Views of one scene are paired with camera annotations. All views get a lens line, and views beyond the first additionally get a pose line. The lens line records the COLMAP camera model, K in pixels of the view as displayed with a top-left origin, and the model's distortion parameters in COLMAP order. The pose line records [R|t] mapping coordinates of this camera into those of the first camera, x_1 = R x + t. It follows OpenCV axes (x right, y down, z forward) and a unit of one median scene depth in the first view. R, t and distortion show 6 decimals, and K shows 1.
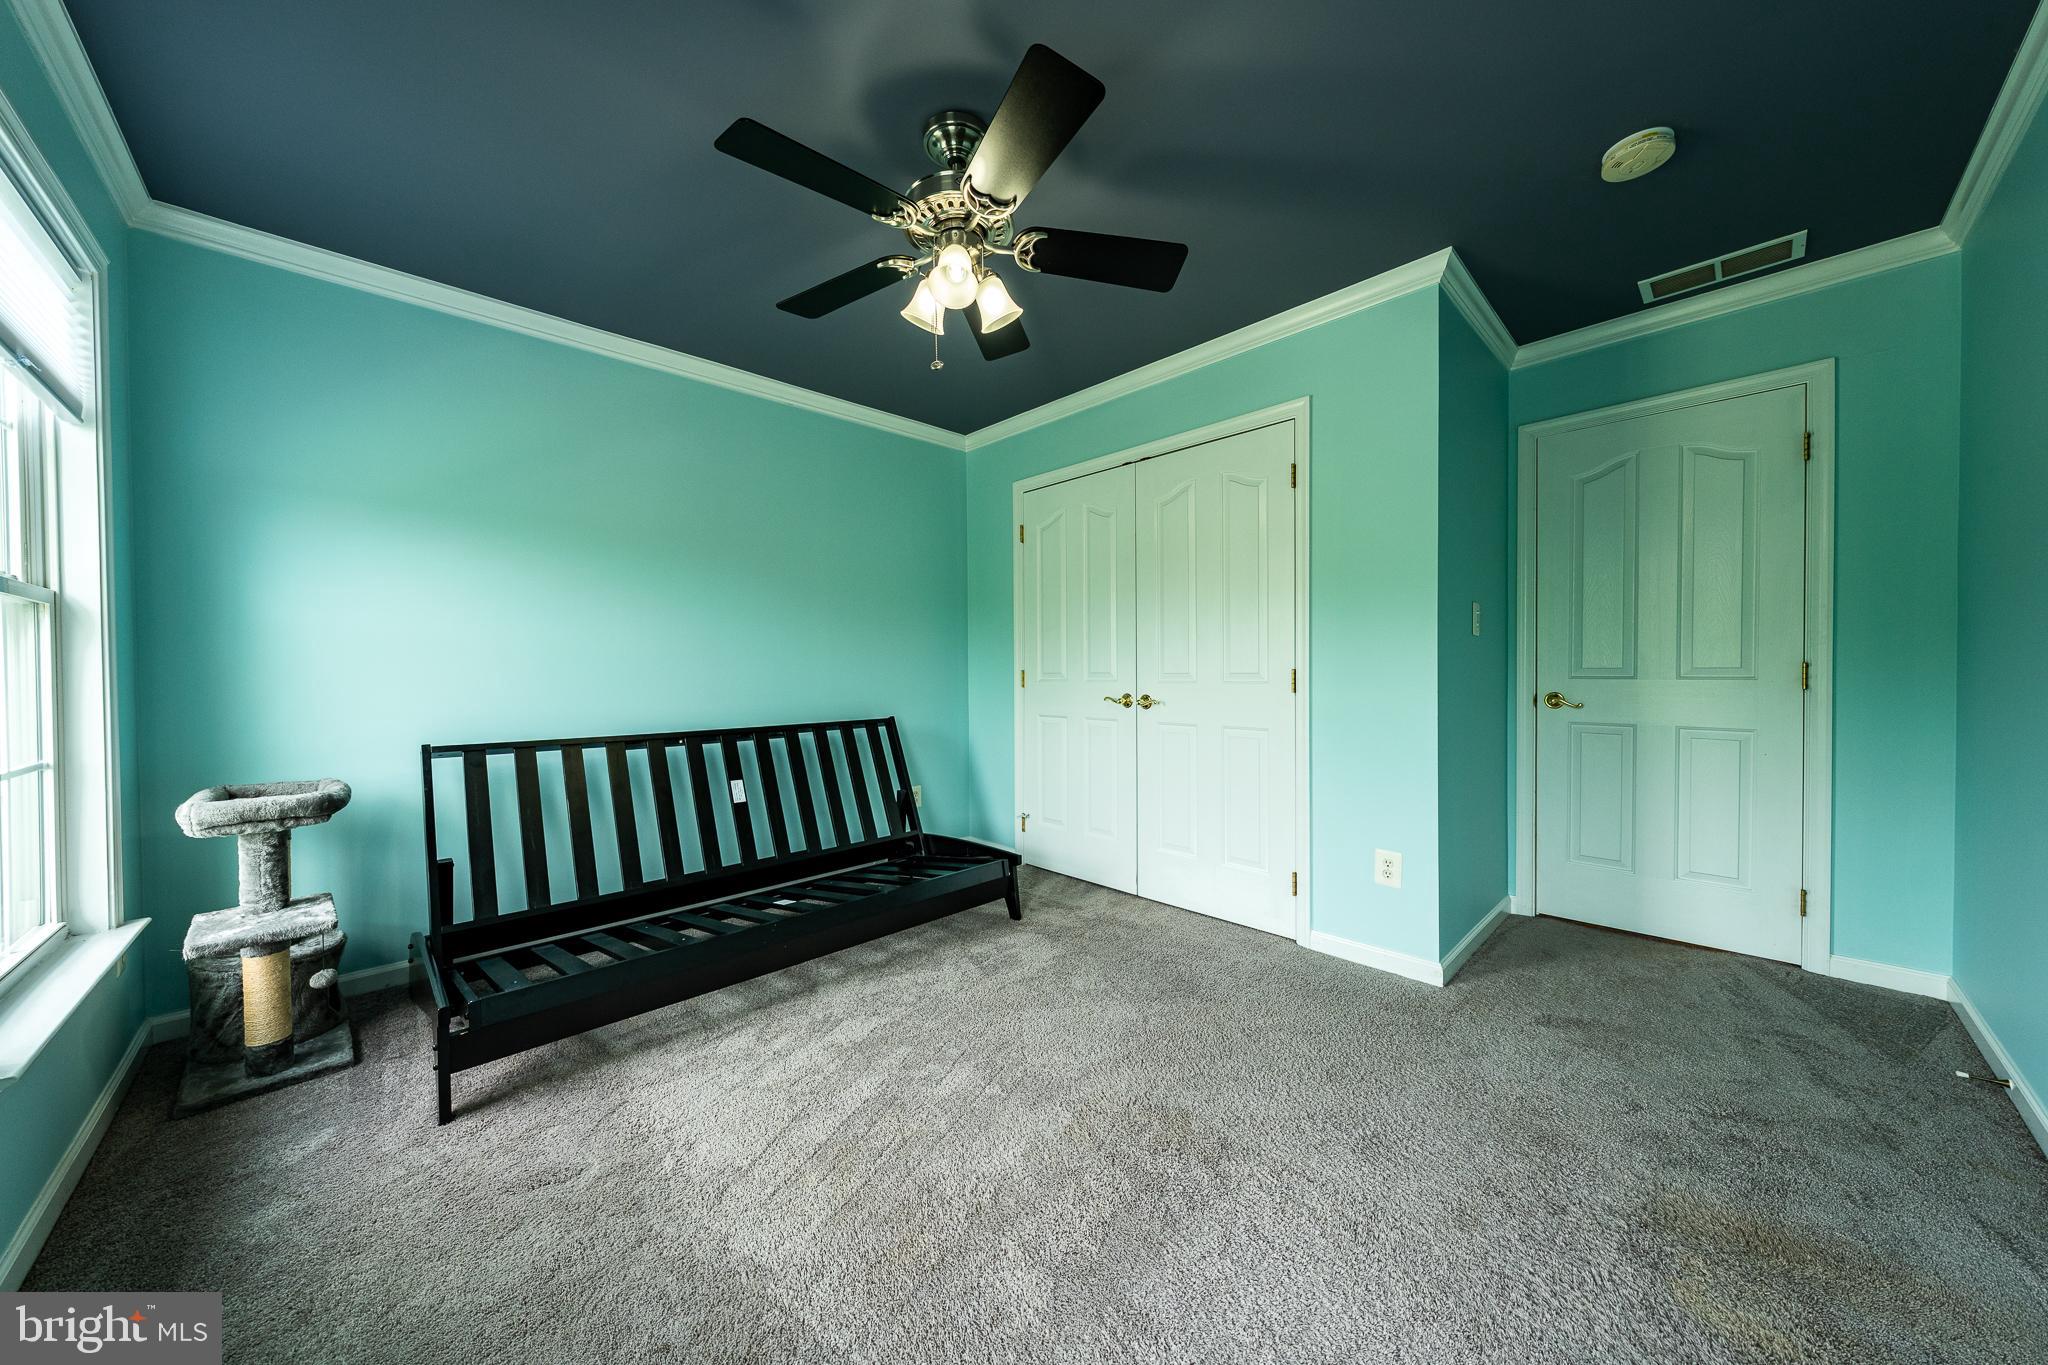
lens RADIAL K [[696.5, 0, 1024.0], [0, 696.5, 682.5], [0, 0, 1]] dist [-0.000452, -0.000072]
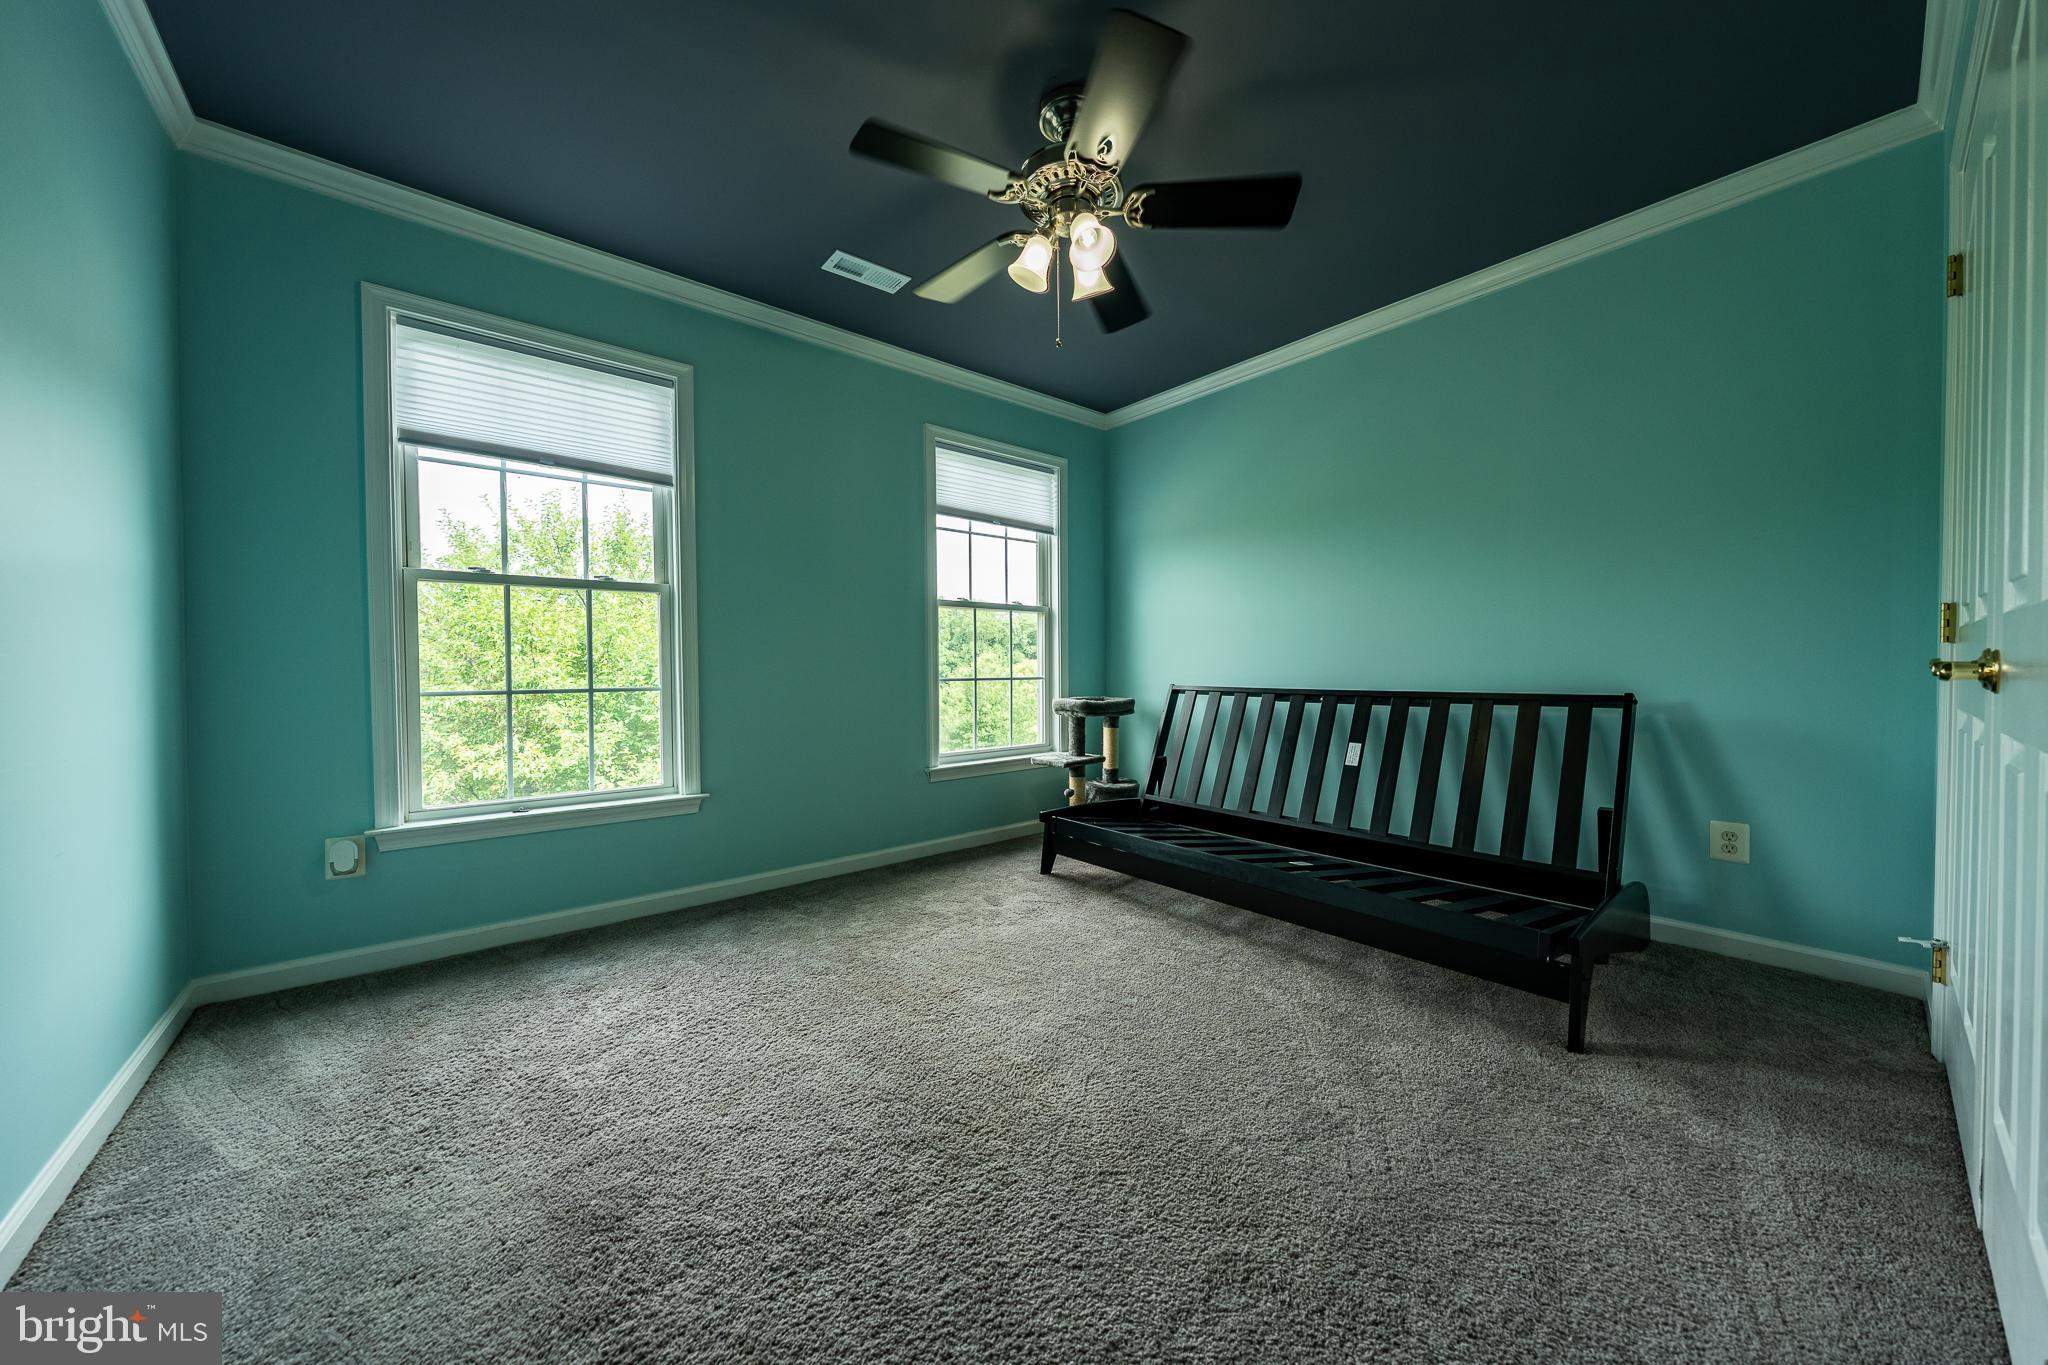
lens RADIAL K [[696.5, 0, 1024.0], [0, 696.5, 682.5], [0, 0, 1]] dist [-0.000452, -0.000072]
pose [[-0.070736, 0.035158, -0.996875, 0.696261], [-0.008824, 0.999317, 0.035870, 0.029935], [0.997456, 0.011333, -0.070378, 0.714261]]
